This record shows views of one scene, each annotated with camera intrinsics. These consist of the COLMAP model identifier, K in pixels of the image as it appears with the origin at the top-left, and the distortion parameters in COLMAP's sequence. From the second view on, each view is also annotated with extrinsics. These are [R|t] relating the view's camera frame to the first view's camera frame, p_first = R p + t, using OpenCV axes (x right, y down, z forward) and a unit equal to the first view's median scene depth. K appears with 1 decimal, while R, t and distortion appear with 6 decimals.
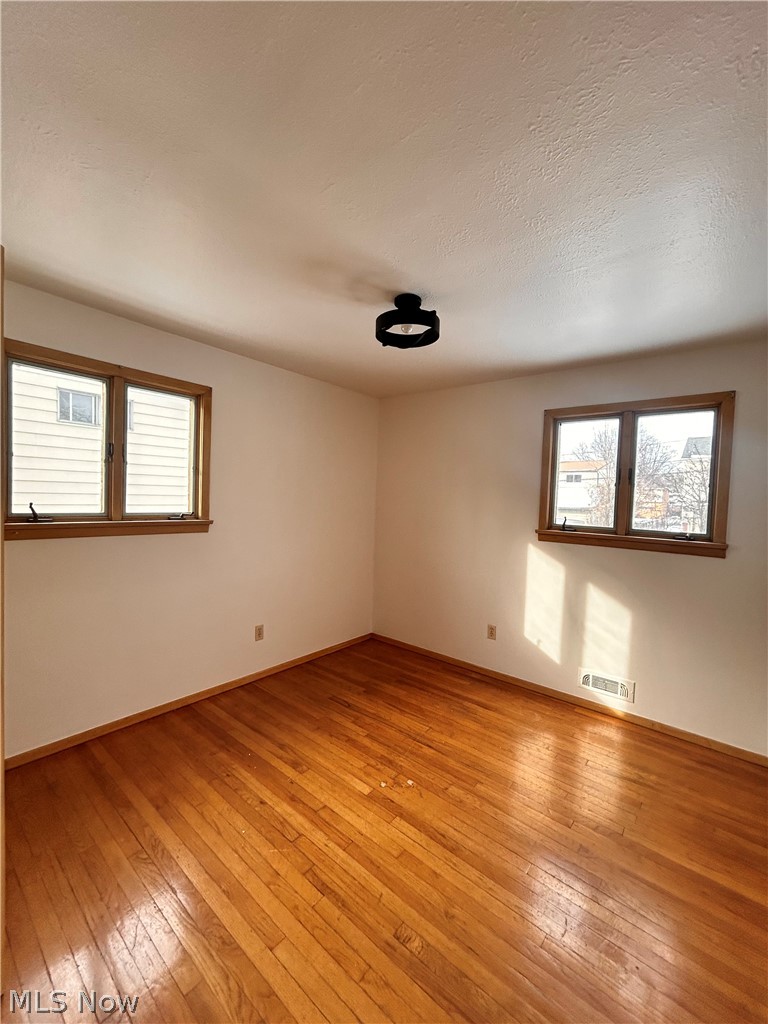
lens RADIAL K [[415.1, 0, 383.5], [0, 415.1, 512.6], [0, 0, 1]] dist [-0.000423, 0.000018]
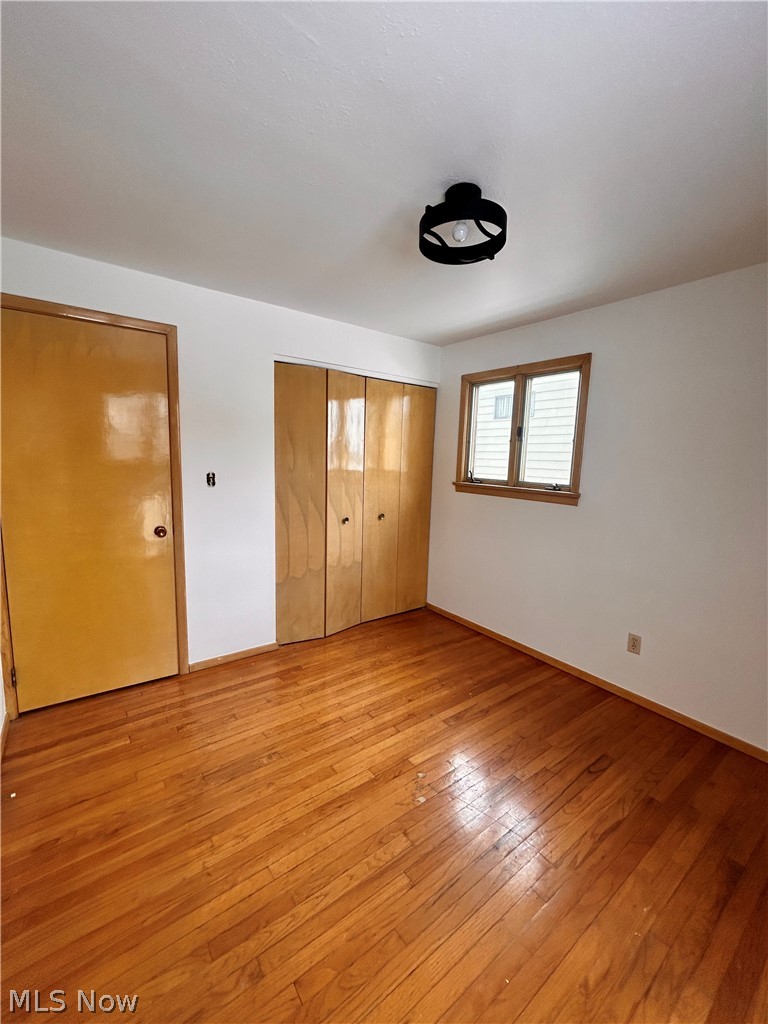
lens RADIAL K [[415.1, 0, 384.9], [0, 415.1, 511.4], [0, 0, 1]] dist [-0.000423, 0.000018]
pose [[-0.237691, 0.082563, -0.967826, 0.767925], [-0.073569, 0.991989, 0.102692, -0.008254], [0.968551, 0.095611, -0.229713, 0.966870]]
